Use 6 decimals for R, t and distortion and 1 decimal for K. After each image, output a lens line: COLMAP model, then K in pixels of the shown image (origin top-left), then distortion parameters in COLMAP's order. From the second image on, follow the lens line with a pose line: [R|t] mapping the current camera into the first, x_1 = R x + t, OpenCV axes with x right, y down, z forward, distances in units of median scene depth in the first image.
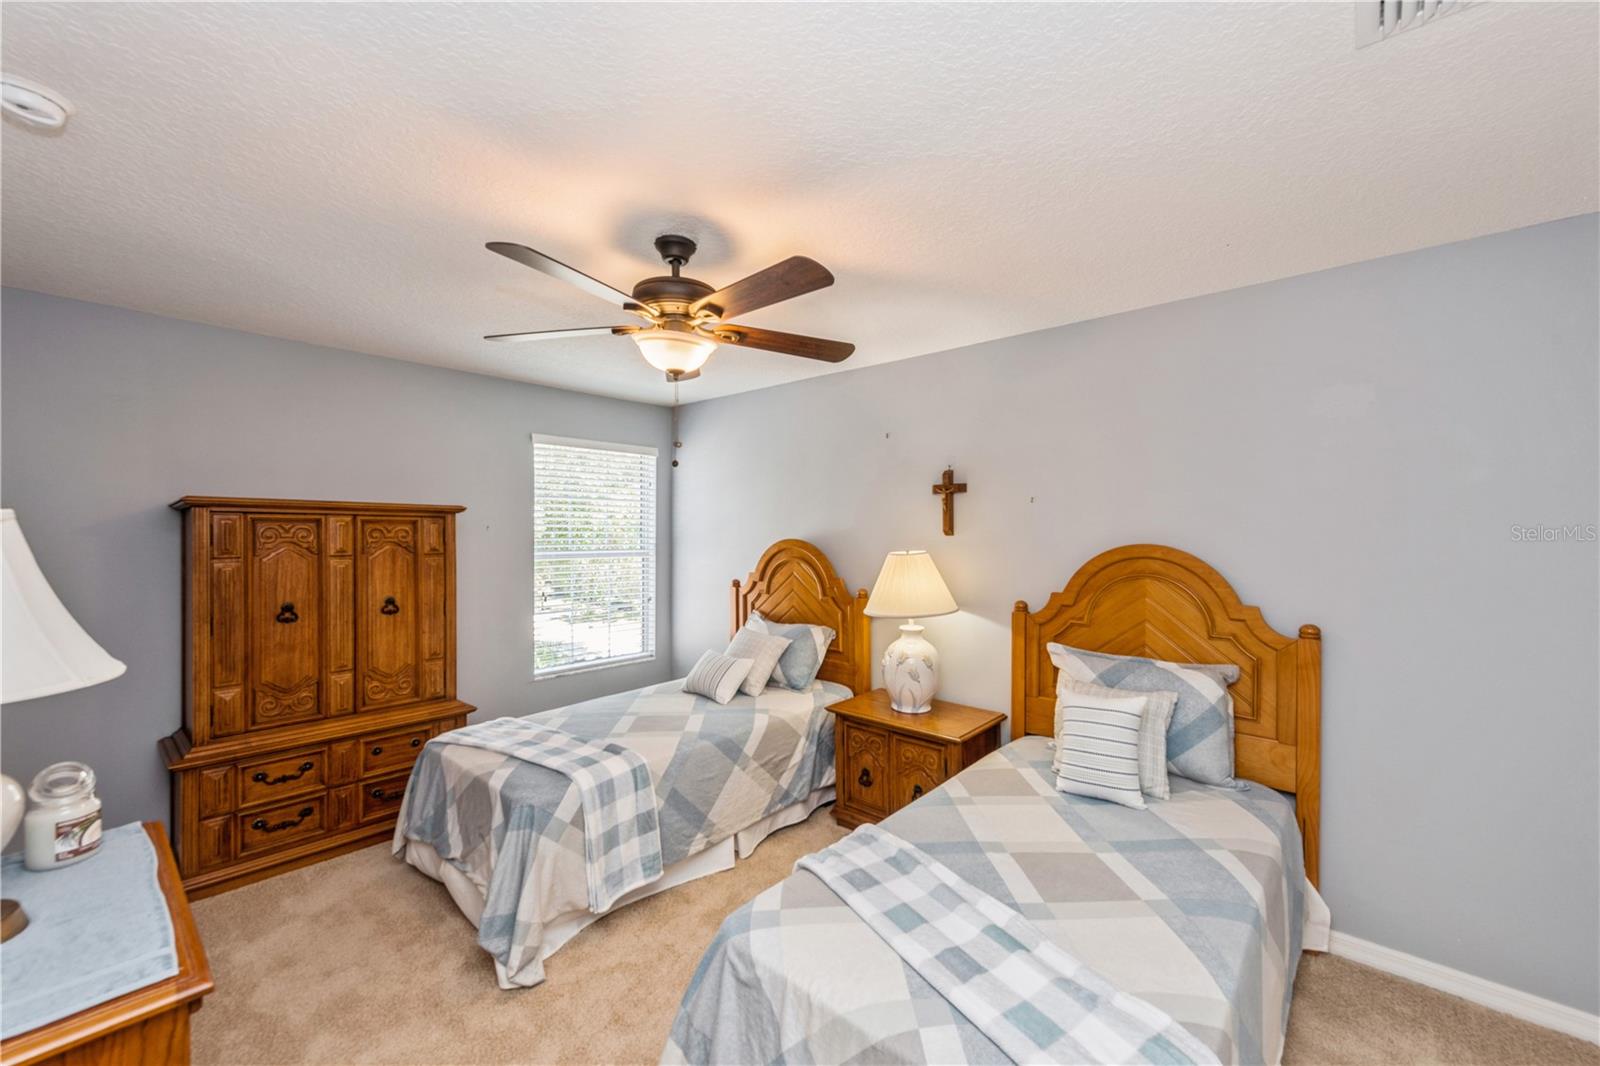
lens RADIAL K [[633.5, 0, 811.0], [0, 633.5, 535.4], [0, 0, 1]] dist [0.011406, -0.002633]
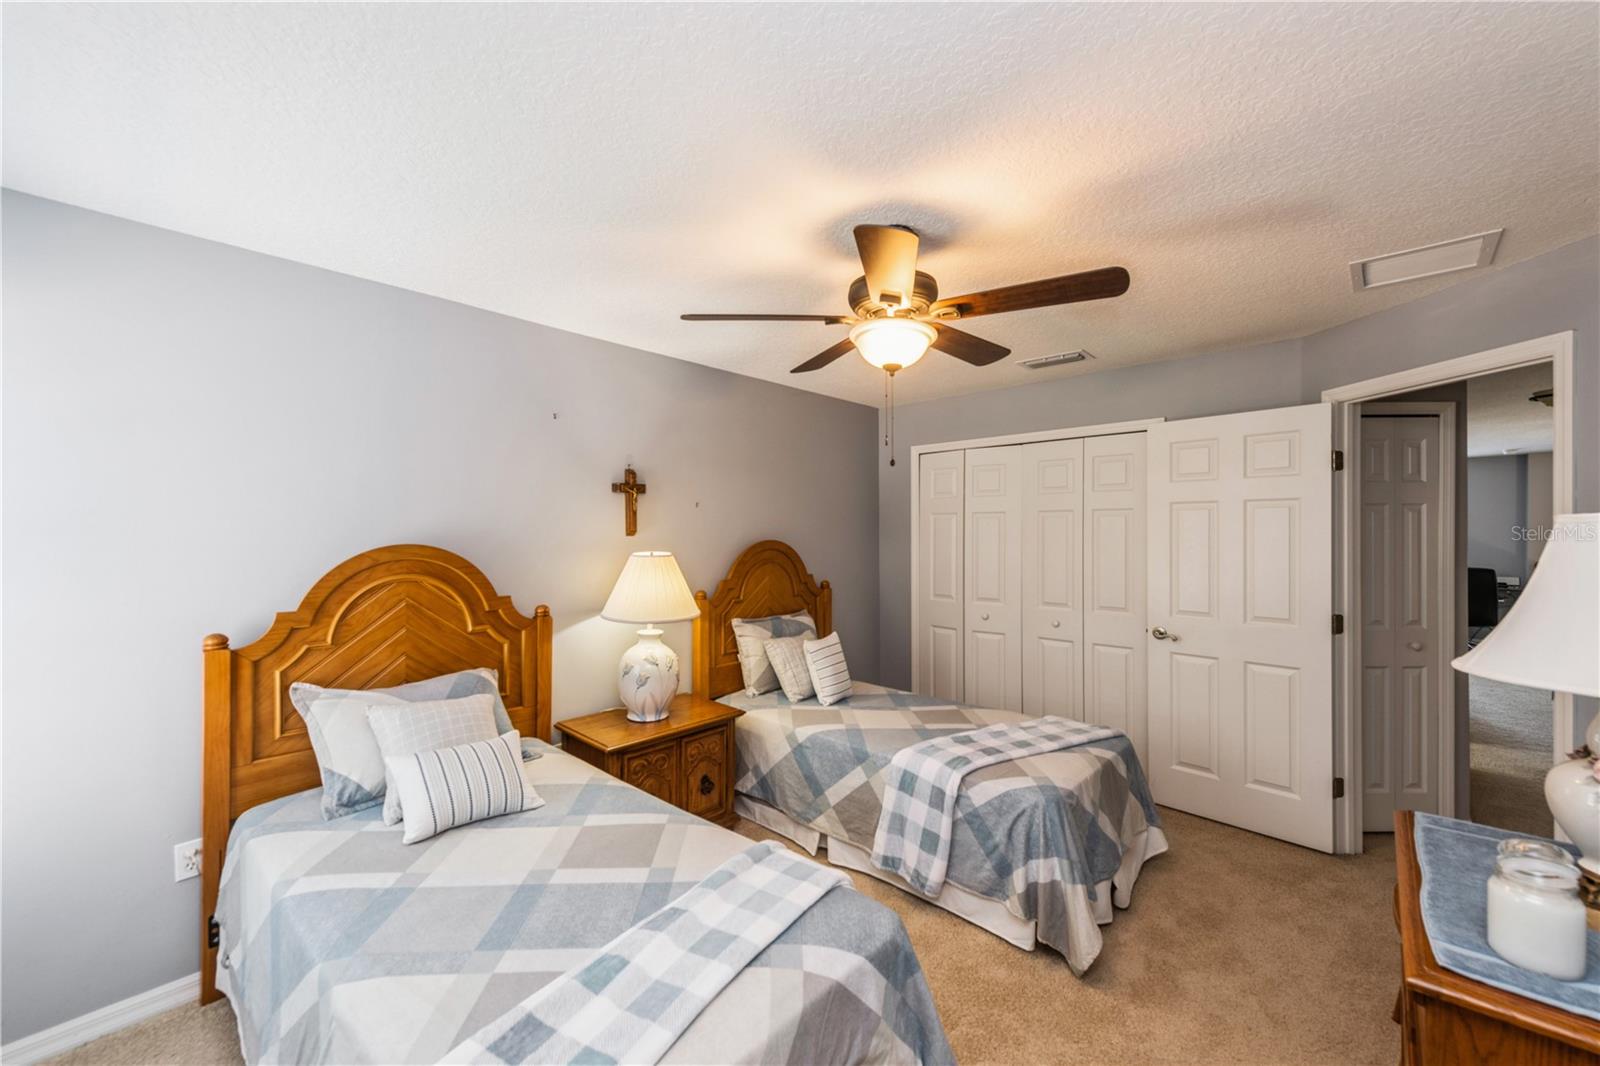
lens RADIAL K [[633.5, 0, 805.4], [0, 633.5, 537.2], [0, 0, 1]] dist [0.011406, -0.002633]
pose [[-0.018021, -0.003339, 0.999832, -0.779625], [0.005703, 0.999978, 0.003443, 0.000525], [-0.999821, 0.005764, -0.018002, 0.757689]]
